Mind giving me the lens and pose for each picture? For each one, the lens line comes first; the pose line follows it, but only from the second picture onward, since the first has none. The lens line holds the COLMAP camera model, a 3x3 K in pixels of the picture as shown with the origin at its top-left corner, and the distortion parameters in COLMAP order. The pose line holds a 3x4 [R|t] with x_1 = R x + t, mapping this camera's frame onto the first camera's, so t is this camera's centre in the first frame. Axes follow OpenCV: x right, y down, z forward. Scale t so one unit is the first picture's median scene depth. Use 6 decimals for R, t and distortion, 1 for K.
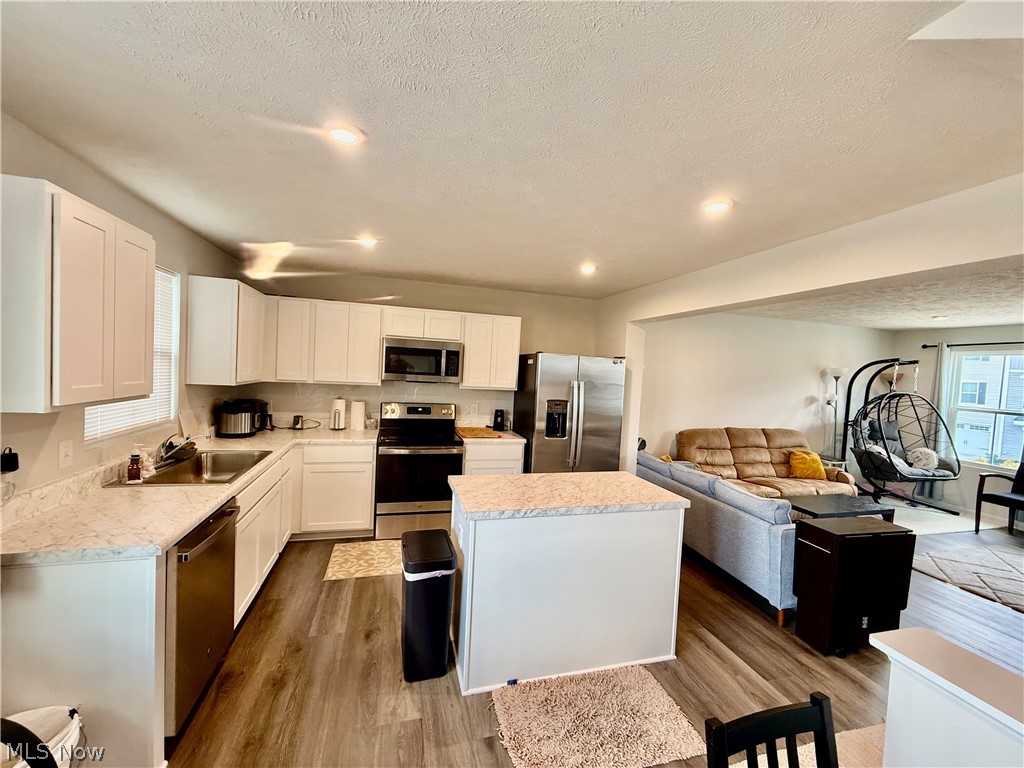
lens RADIAL K [[406.1, 0, 508.6], [0, 406.1, 385.0], [0, 0, 1]] dist [-0.000894, -0.000122]
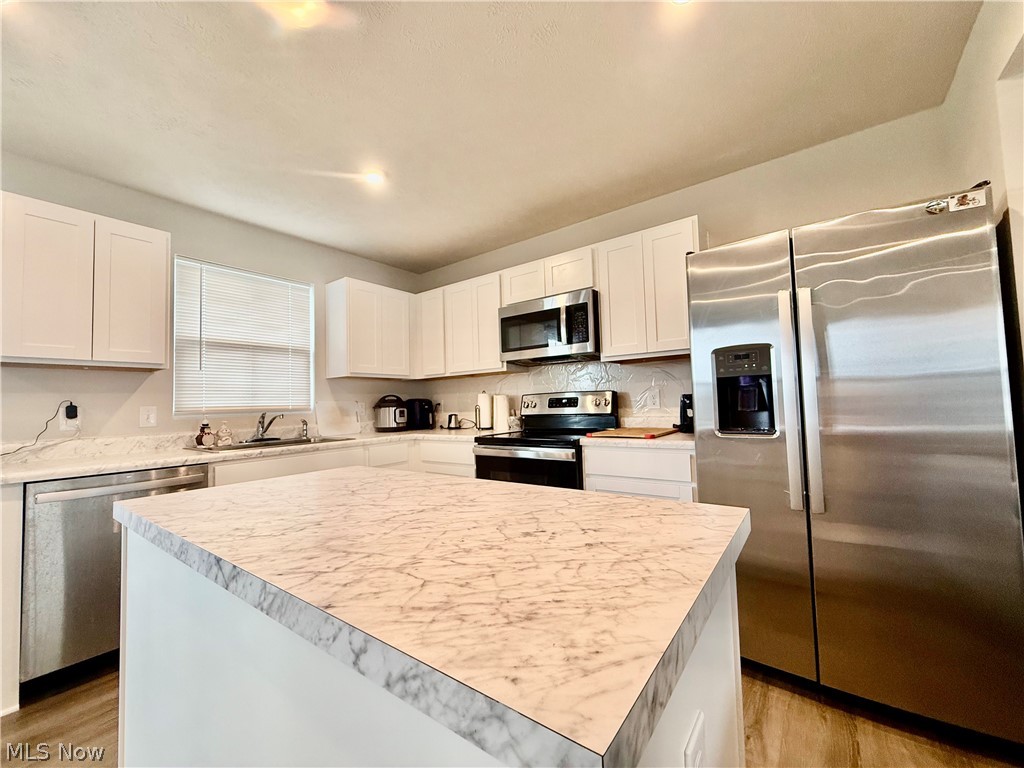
lens RADIAL K [[409.0, 0, 511.0], [0, 409.0, 384.9], [0, 0, 1]] dist [0.000524, -0.000233]
pose [[0.603518, -0.107680, -0.790045, 0.312329], [0.028323, 0.993109, -0.113721, 0.119789], [0.796847, 0.046256, 0.602408, 0.540547]]
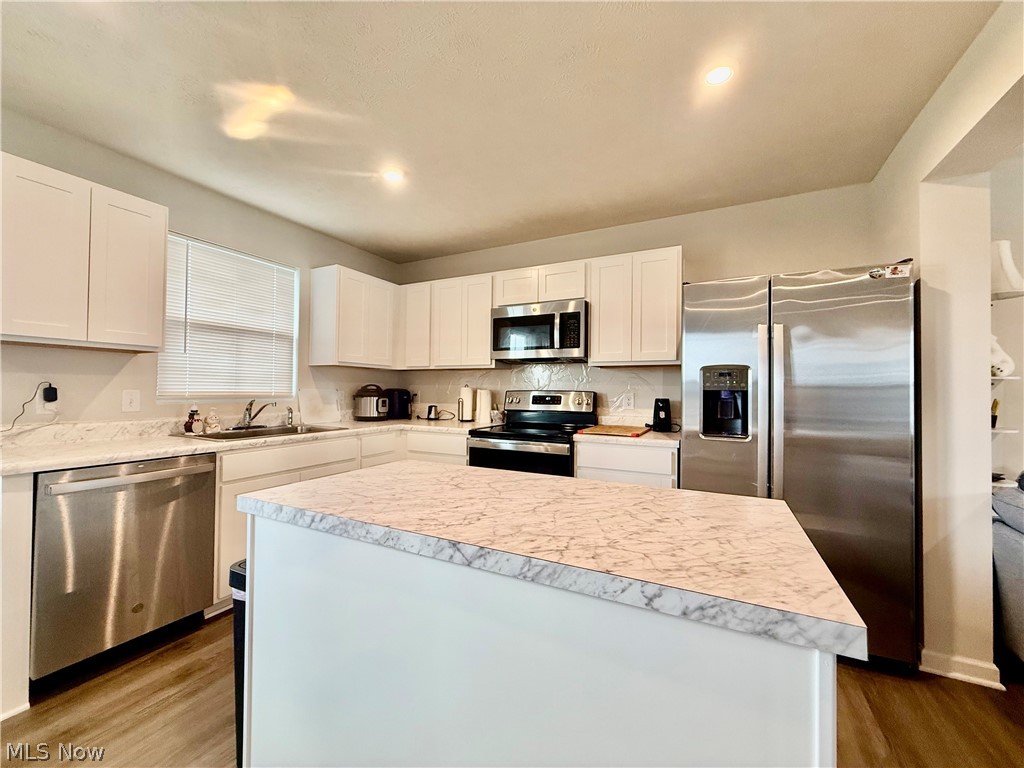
lens RADIAL K [[407.6, 0, 509.4], [0, 407.6, 384.3], [0, 0, 1]] dist [-0.000040, -0.000049]
pose [[0.731836, -0.053965, -0.679341, 0.274617], [-0.001668, 0.996715, -0.080974, 0.103865], [0.681479, 0.060393, 0.729342, 0.419185]]
